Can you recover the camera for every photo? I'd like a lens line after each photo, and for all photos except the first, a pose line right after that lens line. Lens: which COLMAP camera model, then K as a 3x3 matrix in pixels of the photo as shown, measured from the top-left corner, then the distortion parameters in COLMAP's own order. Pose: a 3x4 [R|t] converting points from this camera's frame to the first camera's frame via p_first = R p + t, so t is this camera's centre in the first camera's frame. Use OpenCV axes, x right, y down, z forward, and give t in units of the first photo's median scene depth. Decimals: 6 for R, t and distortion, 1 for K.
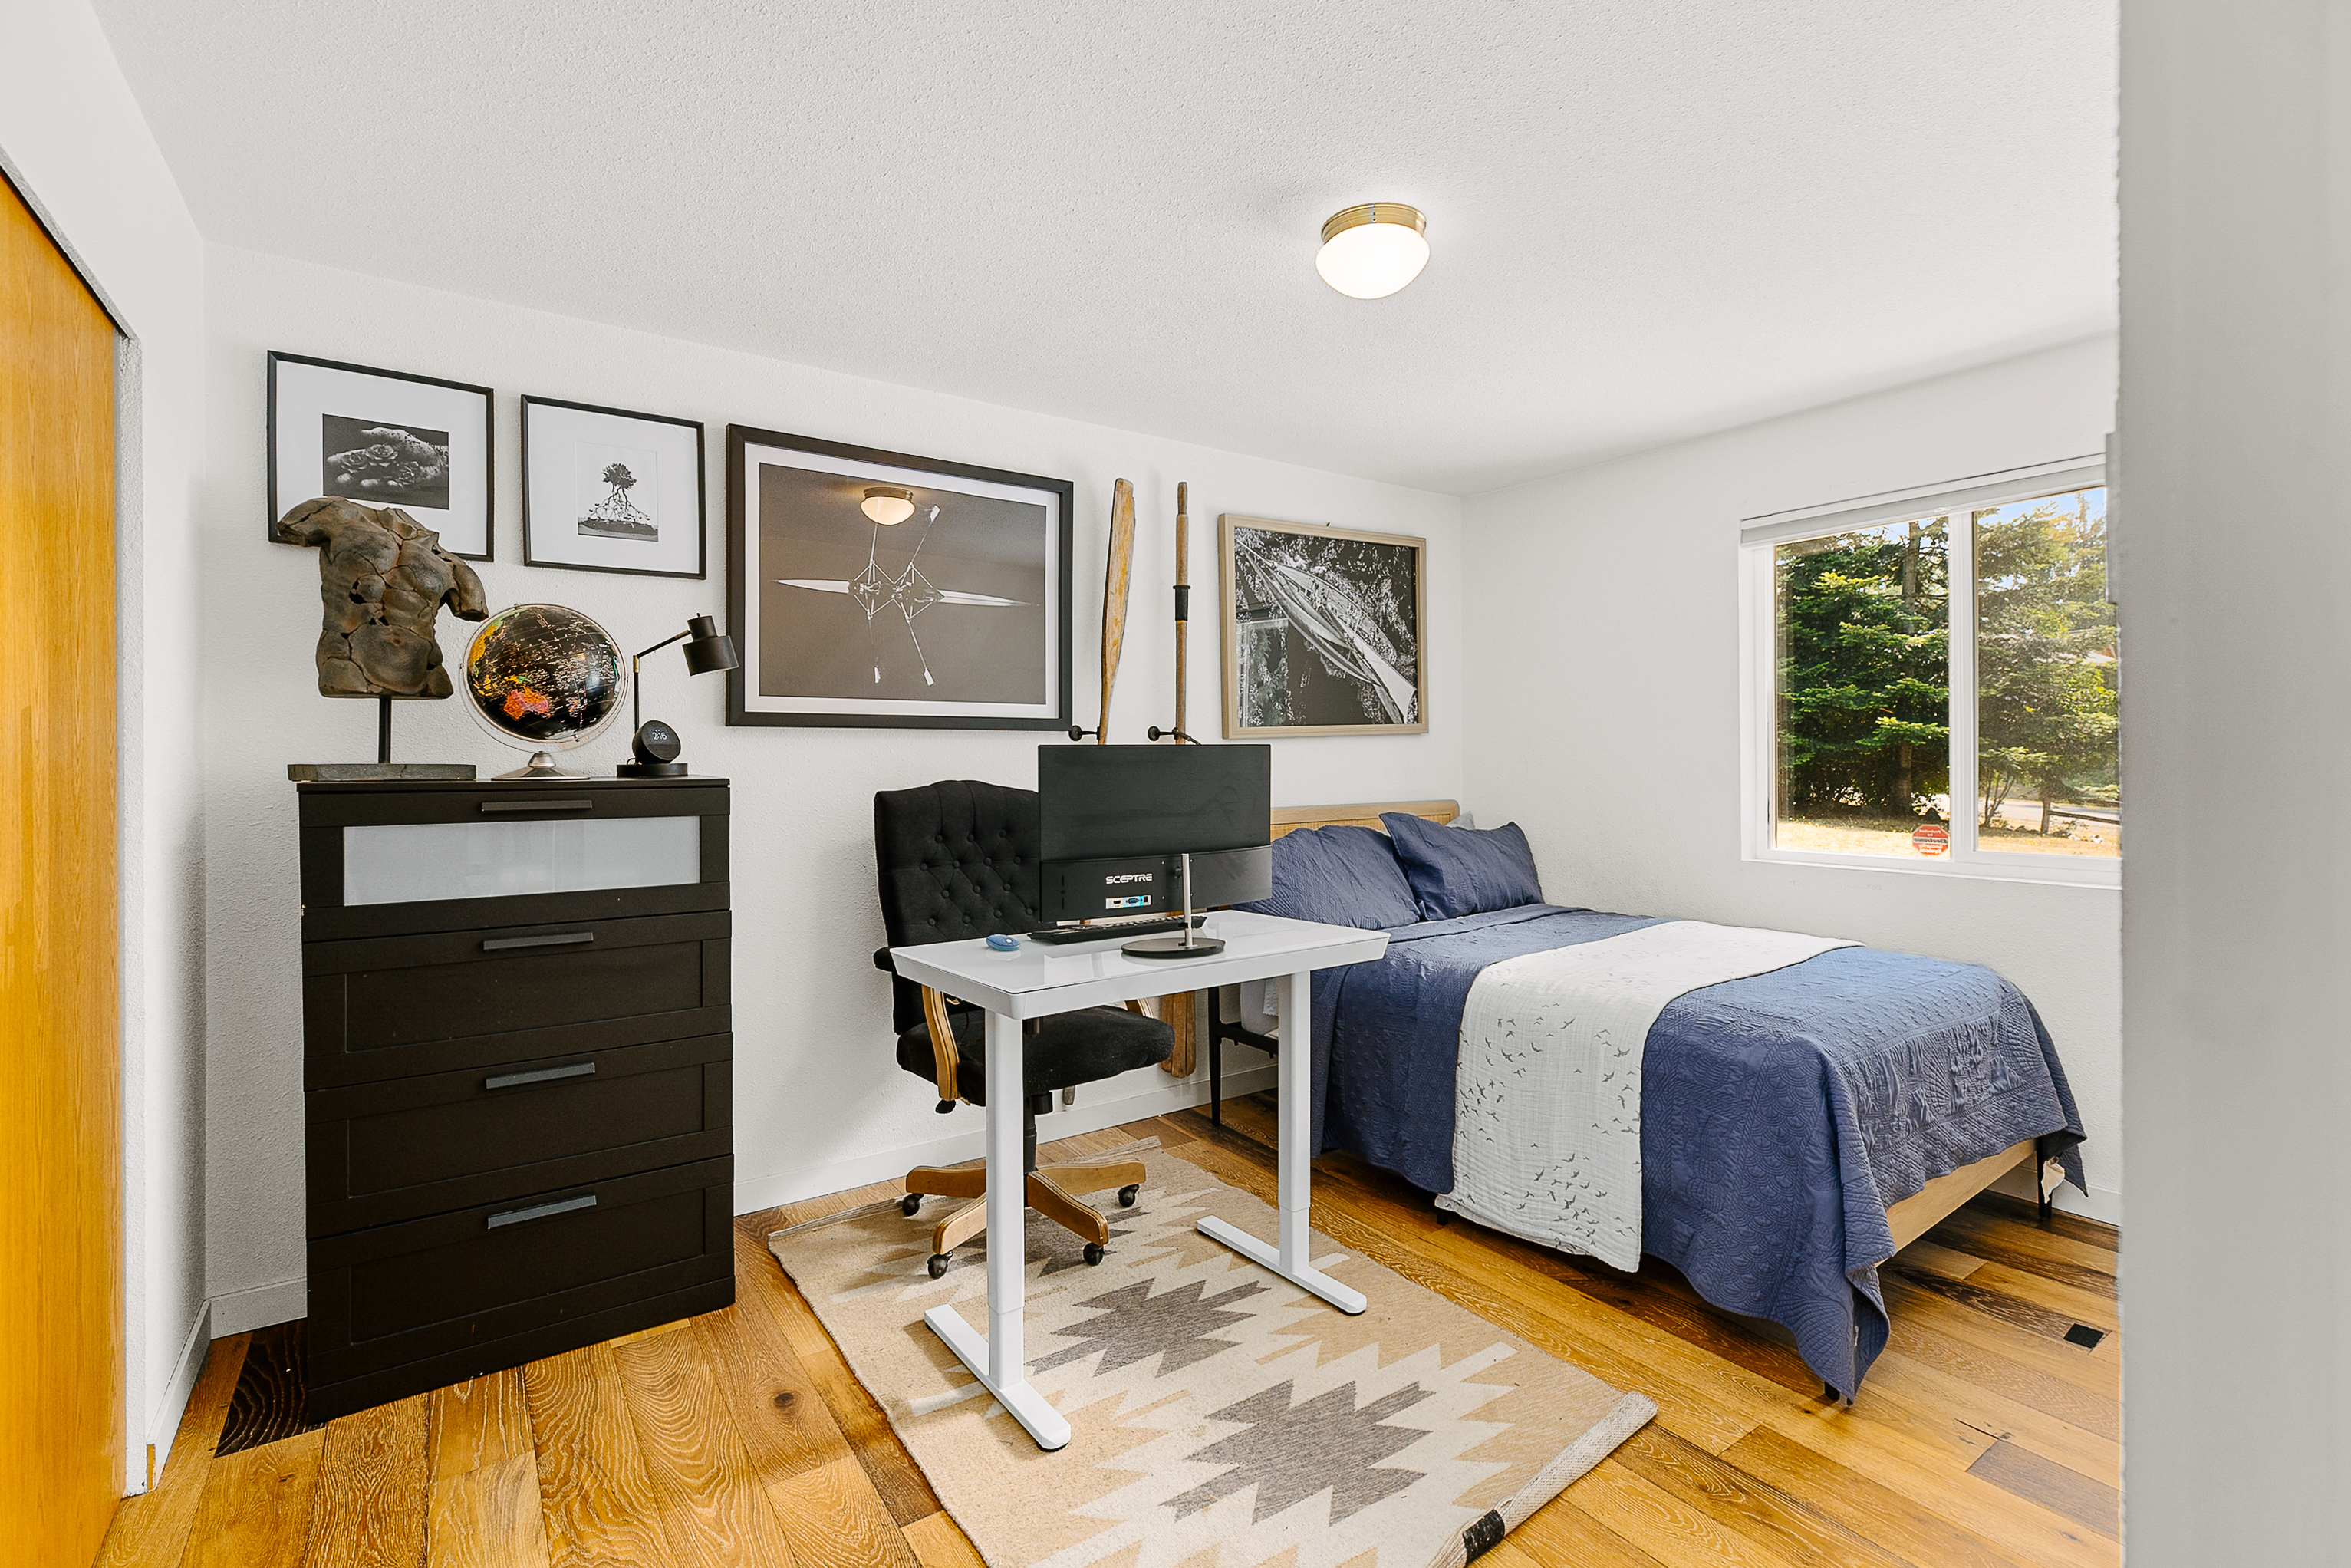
lens RADIAL K [[1055.3, 0, 1172.0], [0, 1055.3, 750.8], [0, 0, 1]] dist [0.001570, 0.000165]
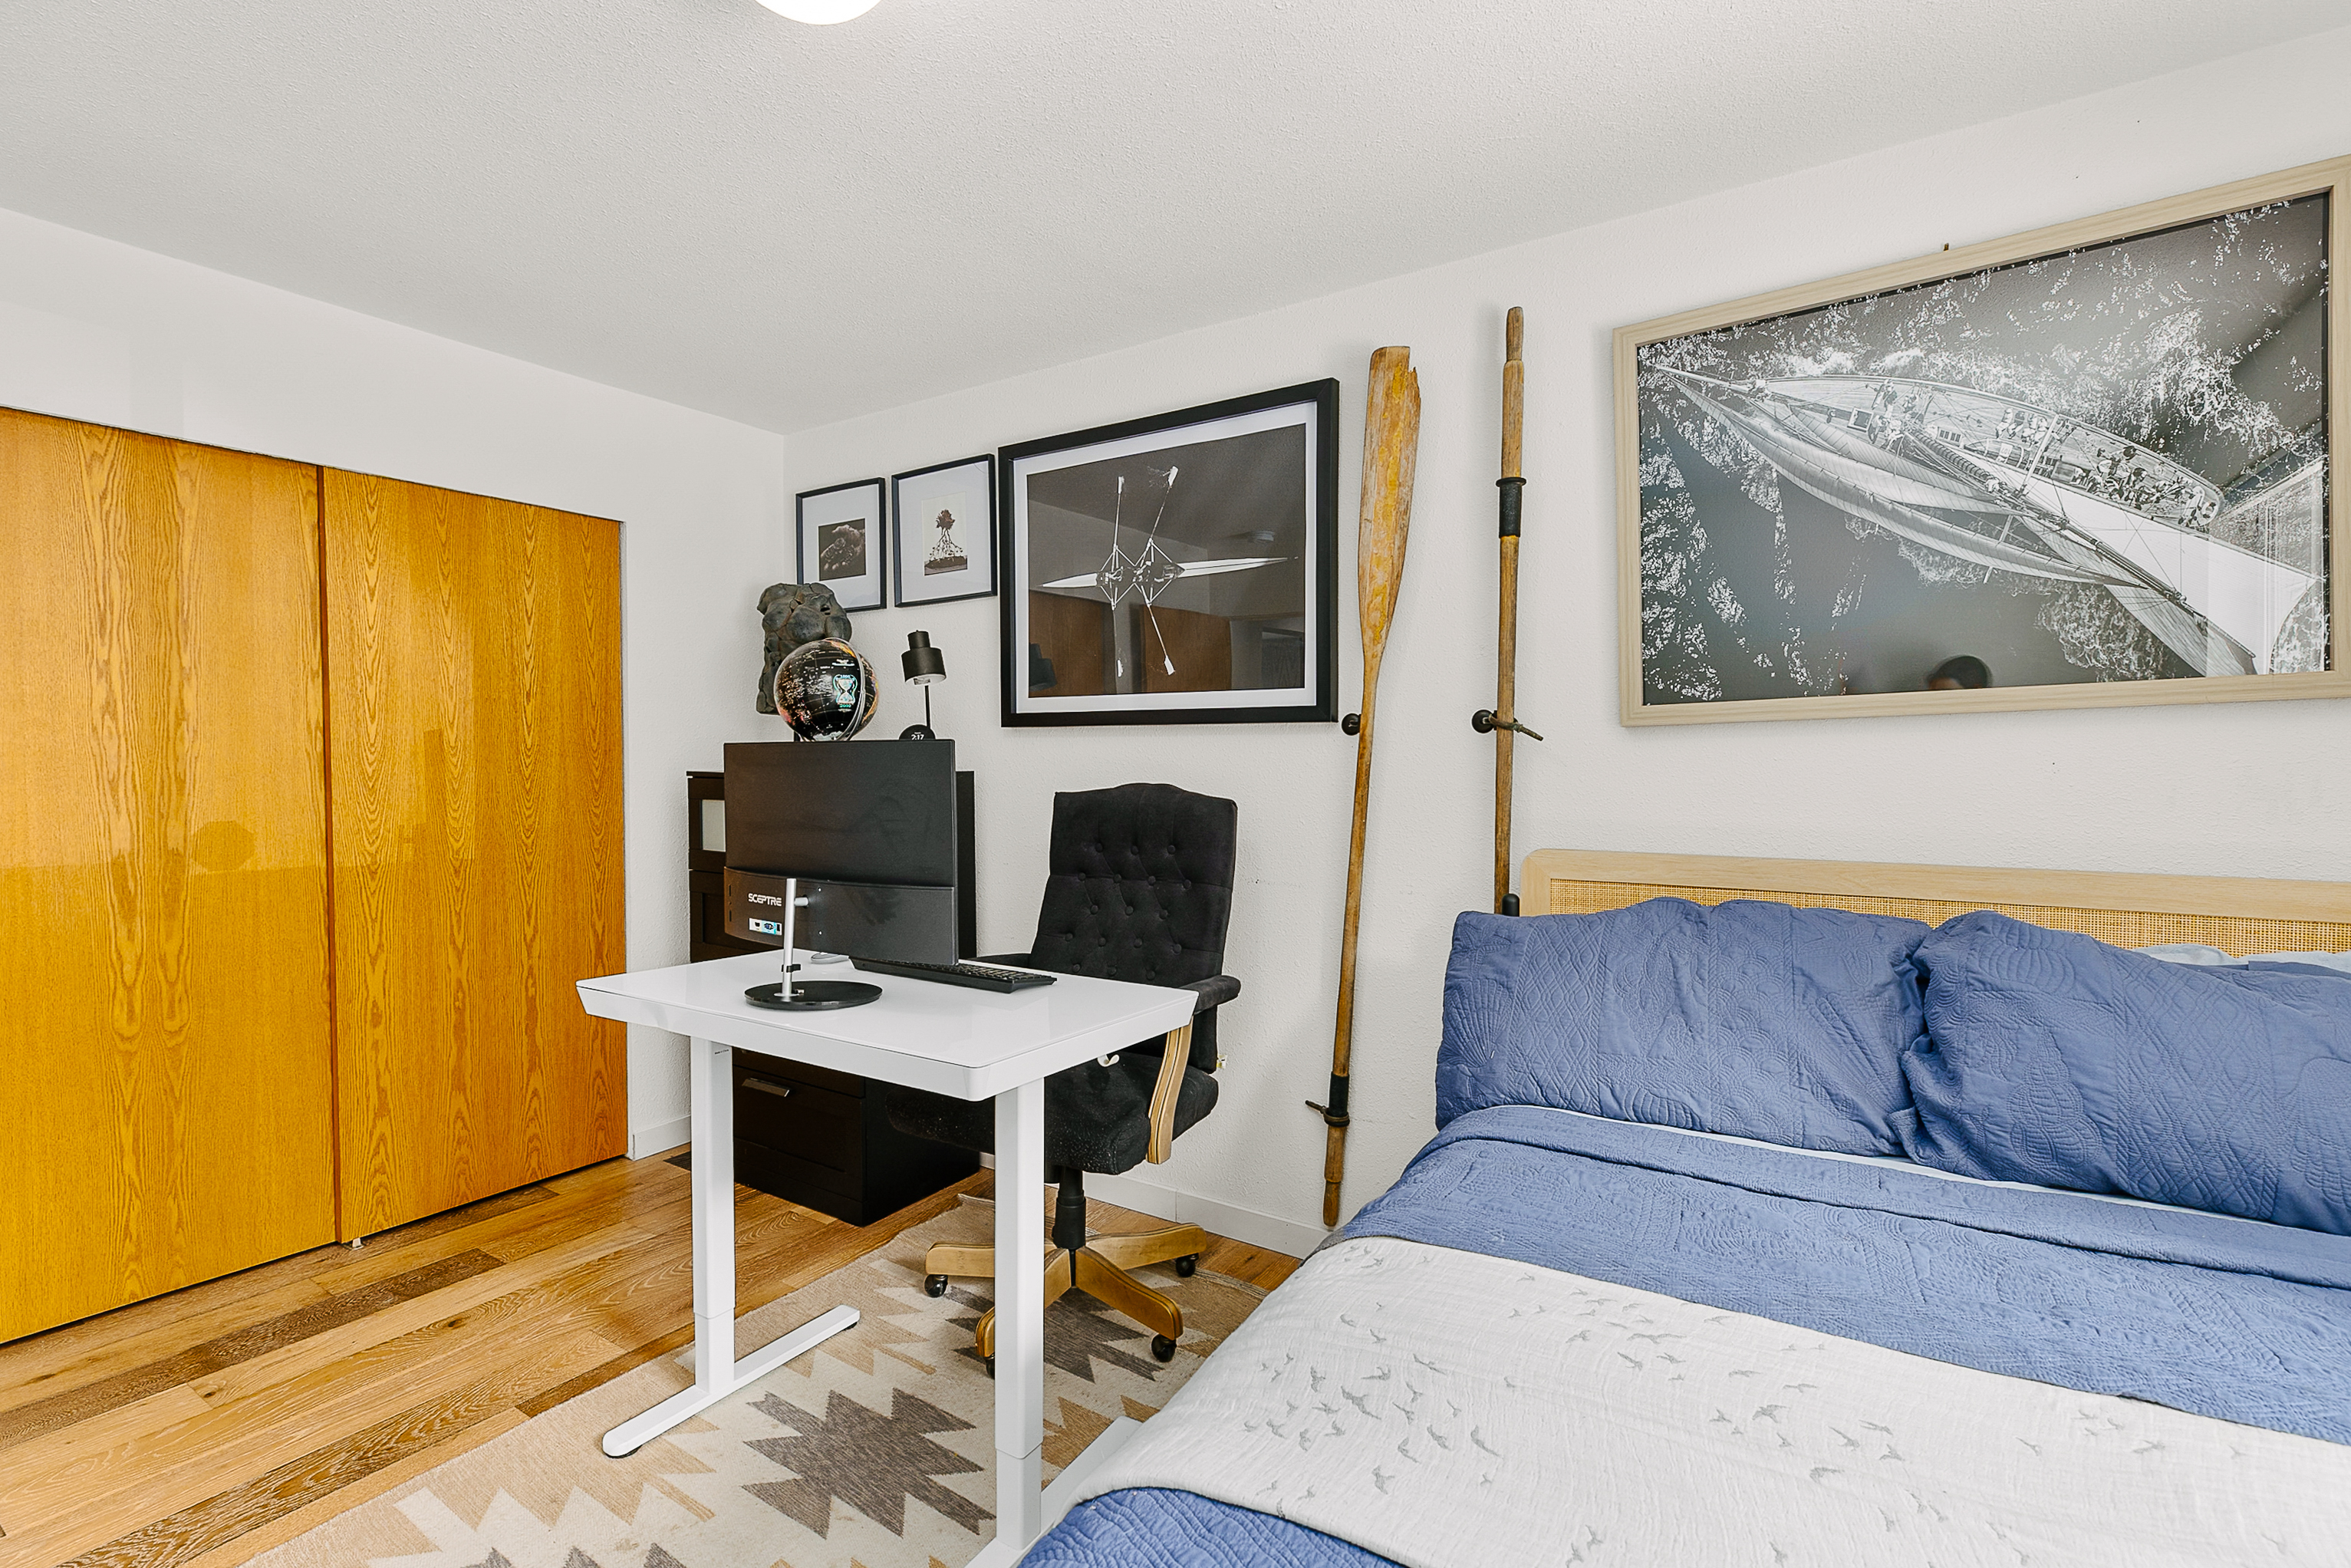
lens RADIAL K [[1065.2, 0, 1170.3], [0, 1065.2, 780.7], [0, 0, 1]] dist [0.002370, 0.000044]
pose [[0.370514, 0.025031, -0.928489, 0.657720], [0.002532, 0.999606, 0.027959, 0.001645], [0.928823, -0.012710, 0.370305, 0.741092]]
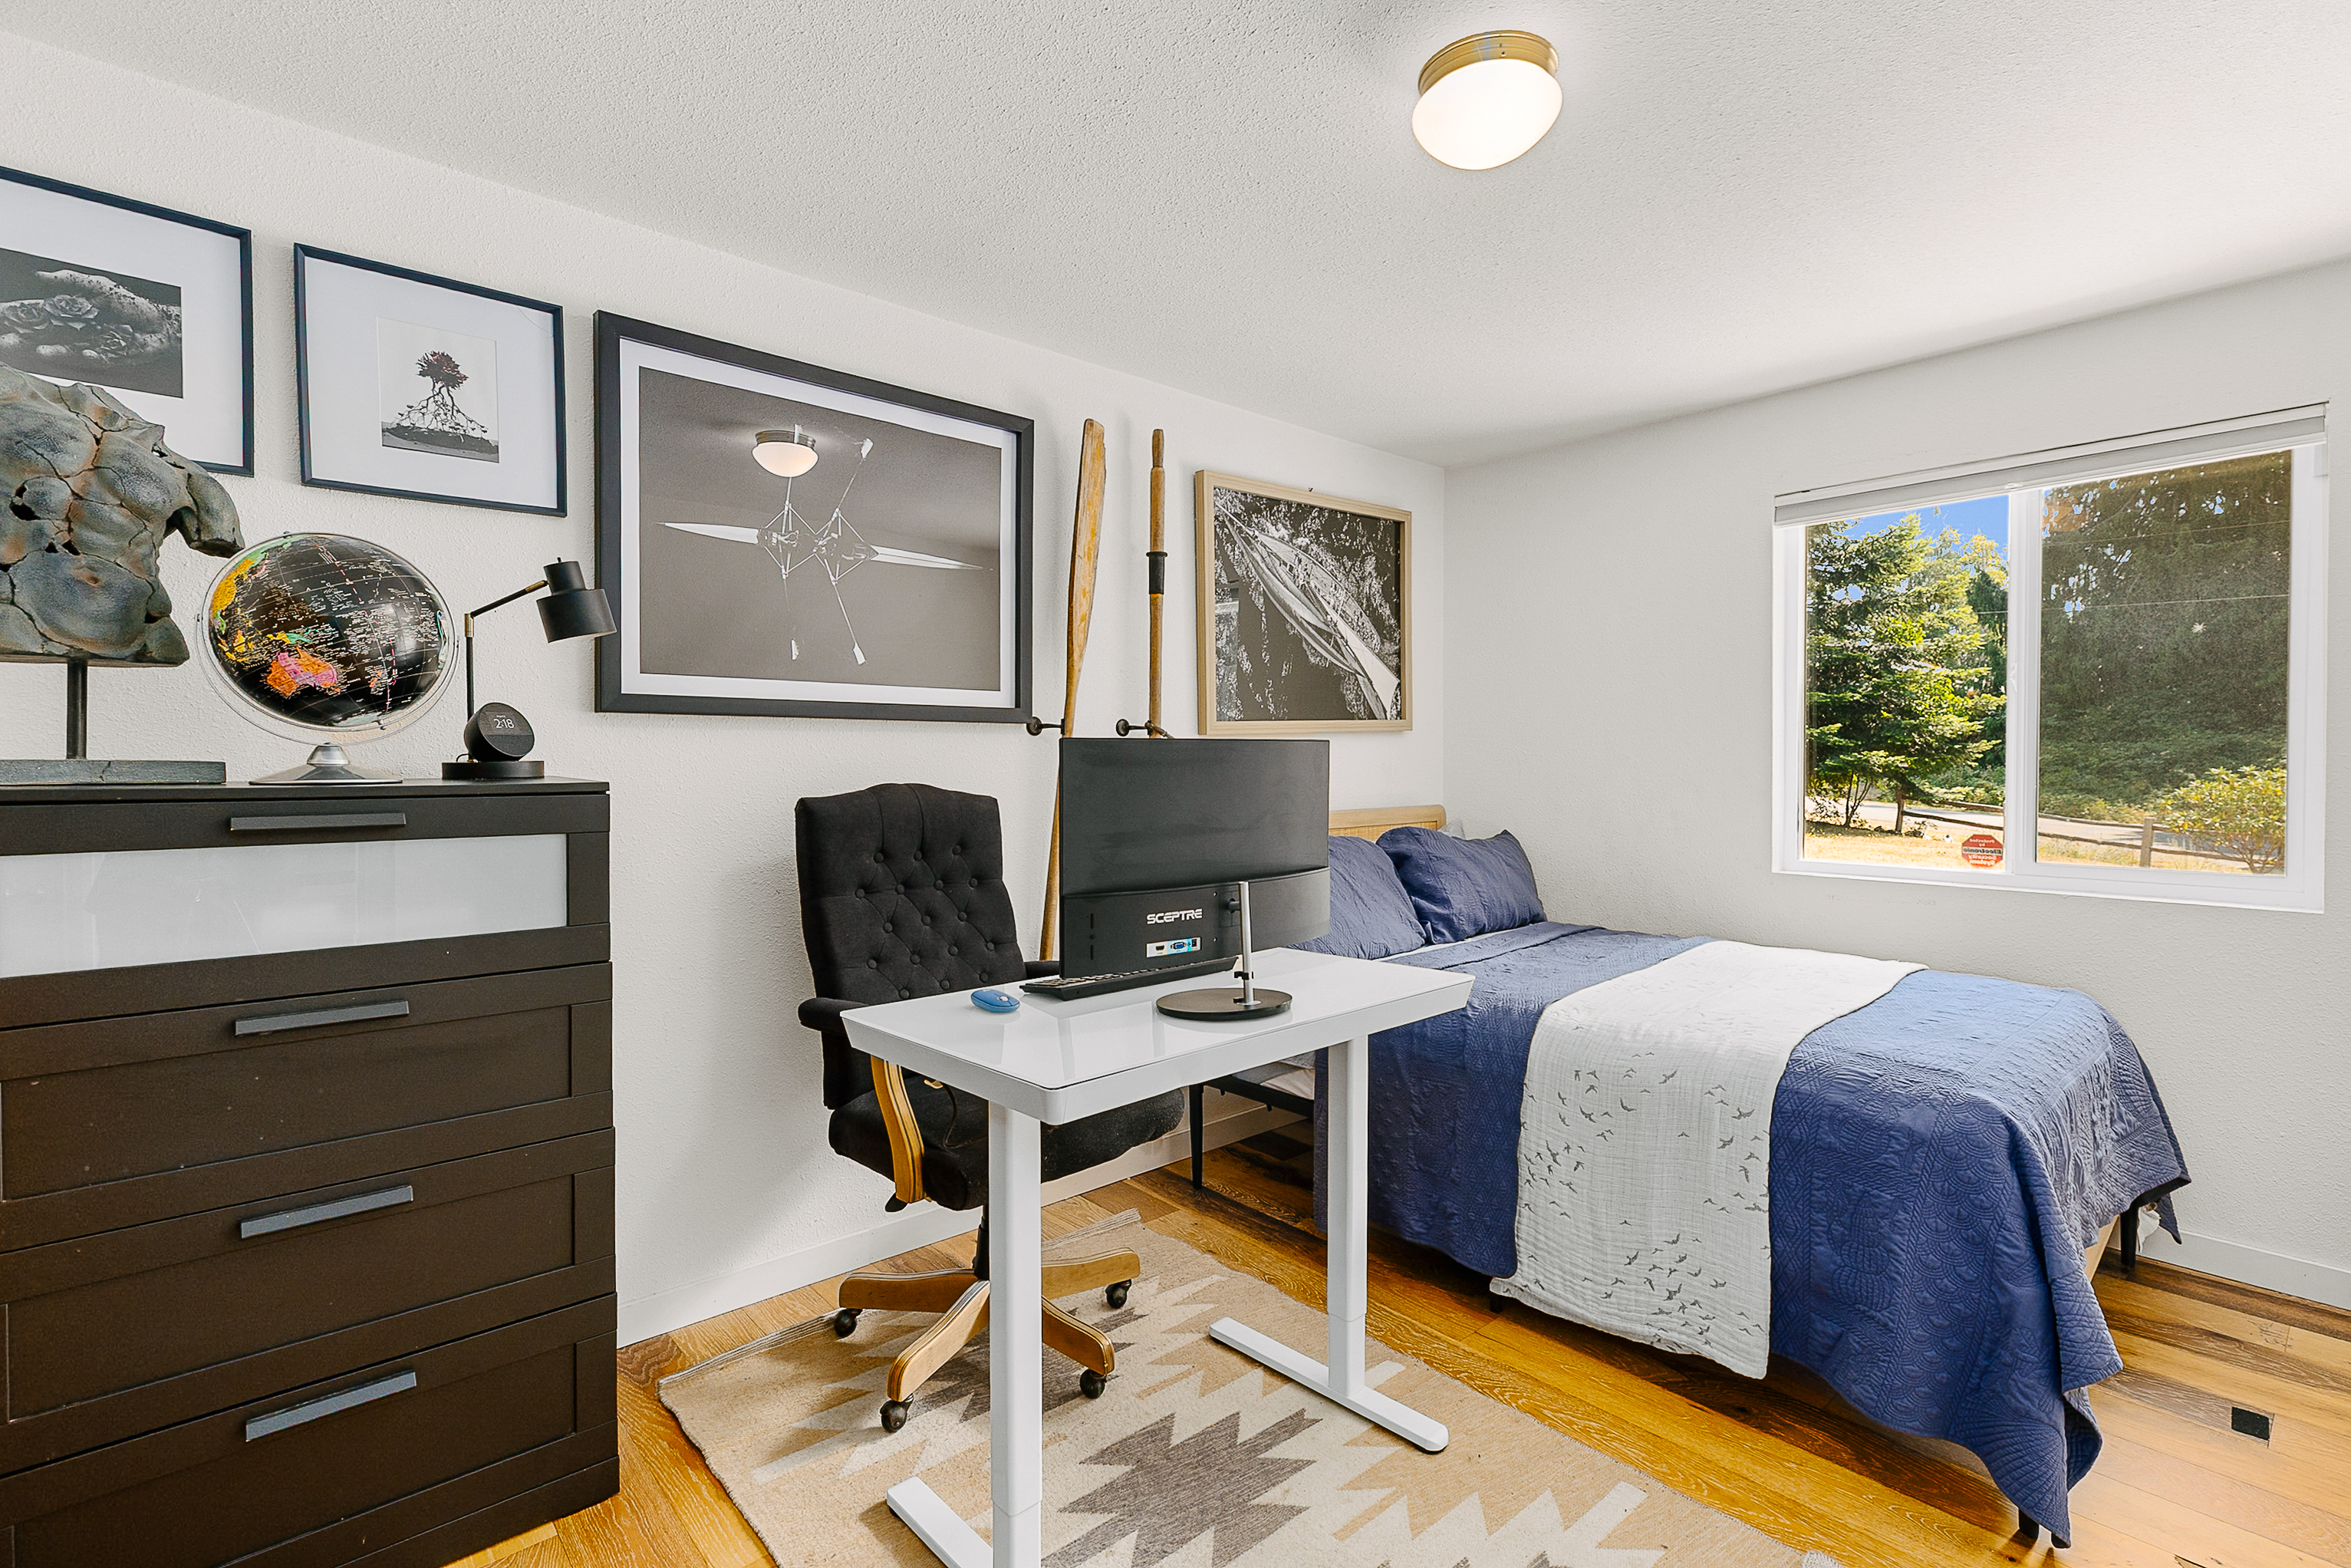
lens RADIAL K [[1075.7, 0, 1172.2], [0, 1075.7, 769.6], [0, 0, 1]] dist [0.002174, 0.000623]
pose [[0.993186, 0.002757, 0.116510, -0.099432], [-0.004805, 0.999839, 0.017300, 0.002519], [-0.116443, -0.017742, 0.993039, 0.180373]]
